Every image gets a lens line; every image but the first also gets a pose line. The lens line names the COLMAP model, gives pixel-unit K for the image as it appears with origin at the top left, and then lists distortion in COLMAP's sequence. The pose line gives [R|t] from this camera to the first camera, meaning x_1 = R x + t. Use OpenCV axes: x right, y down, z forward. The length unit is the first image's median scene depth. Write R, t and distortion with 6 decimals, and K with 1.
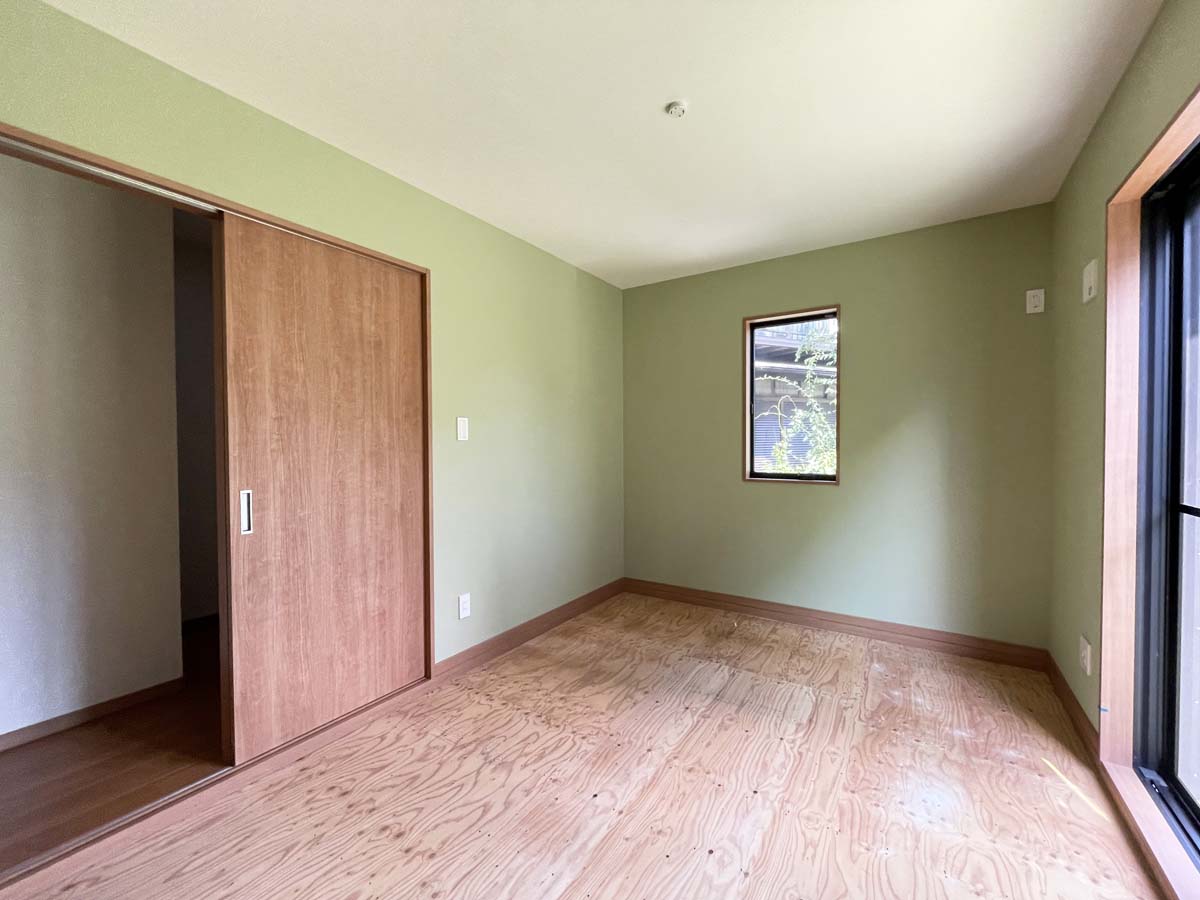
lens RADIAL K [[480.5, 0, 578.9], [0, 480.5, 451.9], [0, 0, 1]] dist [-0.000199, 0.004311]
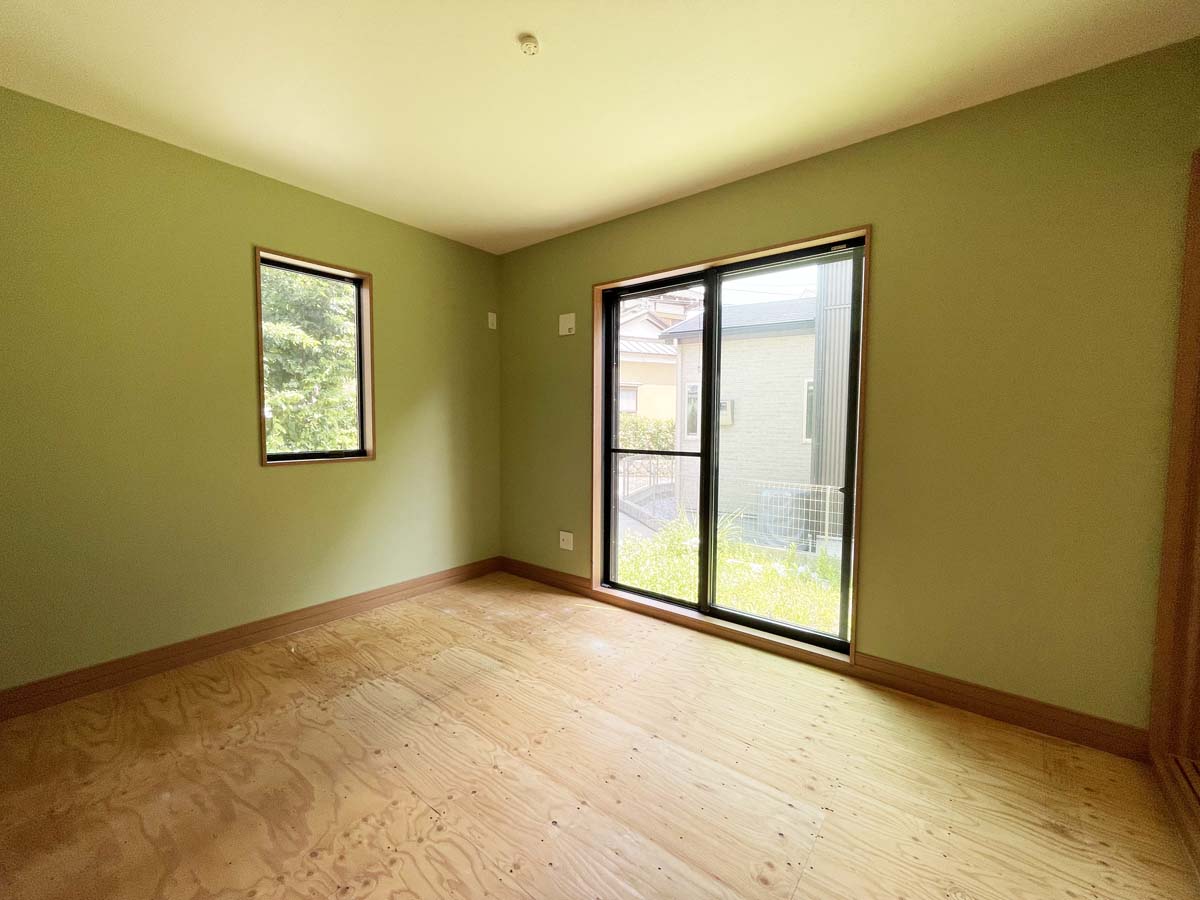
lens RADIAL K [[487.5, 0, 600.0], [0, 487.5, 450.0], [0, 0, 1]] dist [-0.000296, 0.000076]
pose [[0.072419, -0.050704, 0.996085, -0.504165], [0.013972, 0.998661, 0.049819, 0.000731], [-0.997276, 0.010309, 0.073030, 0.534314]]
